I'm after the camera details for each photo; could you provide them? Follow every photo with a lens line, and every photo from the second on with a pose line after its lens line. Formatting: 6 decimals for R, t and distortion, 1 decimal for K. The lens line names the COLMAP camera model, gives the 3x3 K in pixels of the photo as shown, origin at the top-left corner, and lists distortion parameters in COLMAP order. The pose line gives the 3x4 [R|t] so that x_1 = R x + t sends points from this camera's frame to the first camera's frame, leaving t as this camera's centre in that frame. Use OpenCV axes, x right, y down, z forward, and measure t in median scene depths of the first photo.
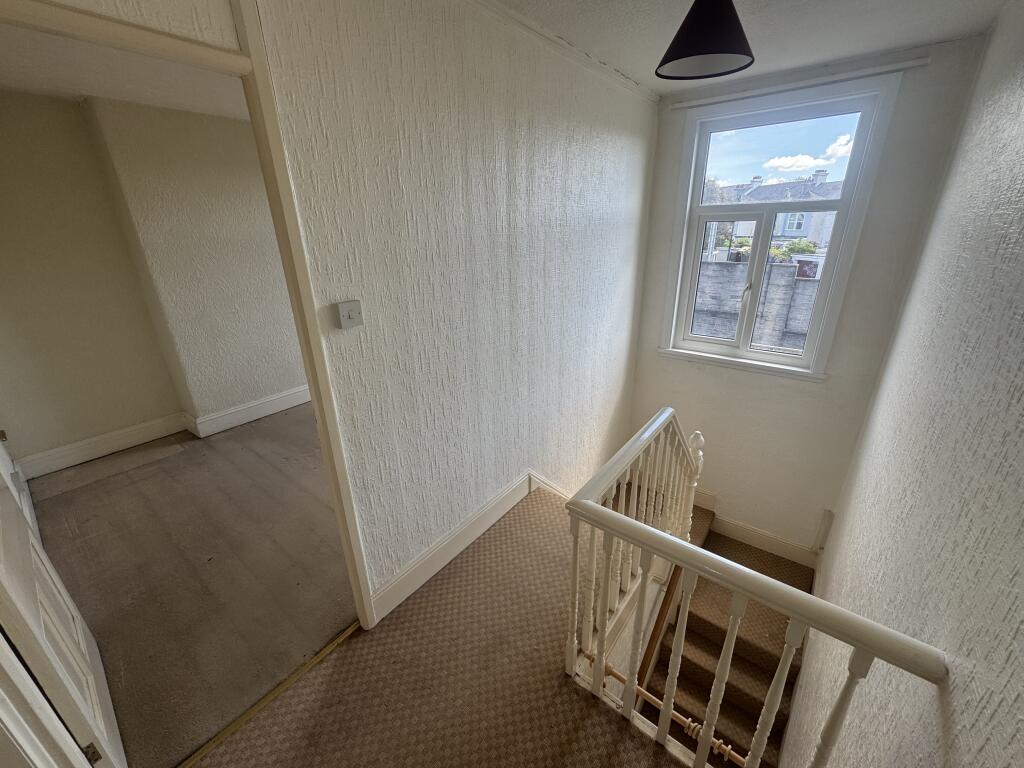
lens RADIAL K [[408.3, 0, 512.8], [0, 408.3, 380.9], [0, 0, 1]] dist [0.002363, 0.000112]
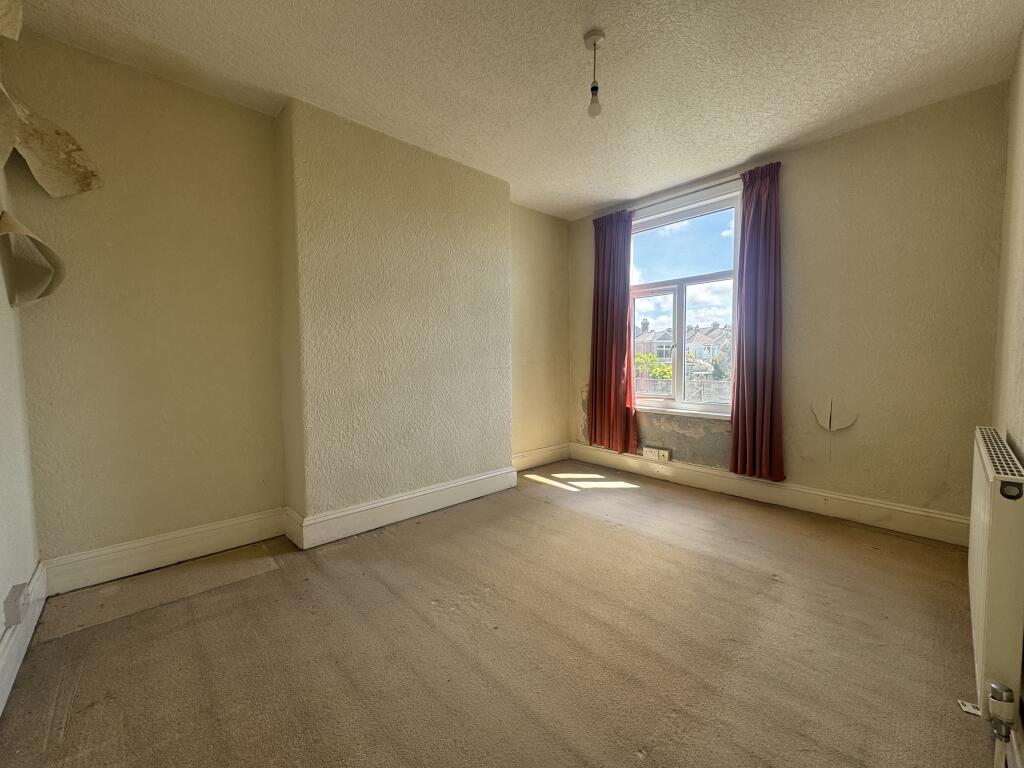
lens RADIAL K [[408.3, 0, 512.3], [0, 408.3, 383.4], [0, 0, 1]] dist [0.002363, 0.000112]
pose [[0.987647, 0.025336, -0.154634, -0.344254], [-0.071684, 0.950578, -0.302097, 0.061395], [0.139338, 0.309450, 0.940652, 0.355773]]
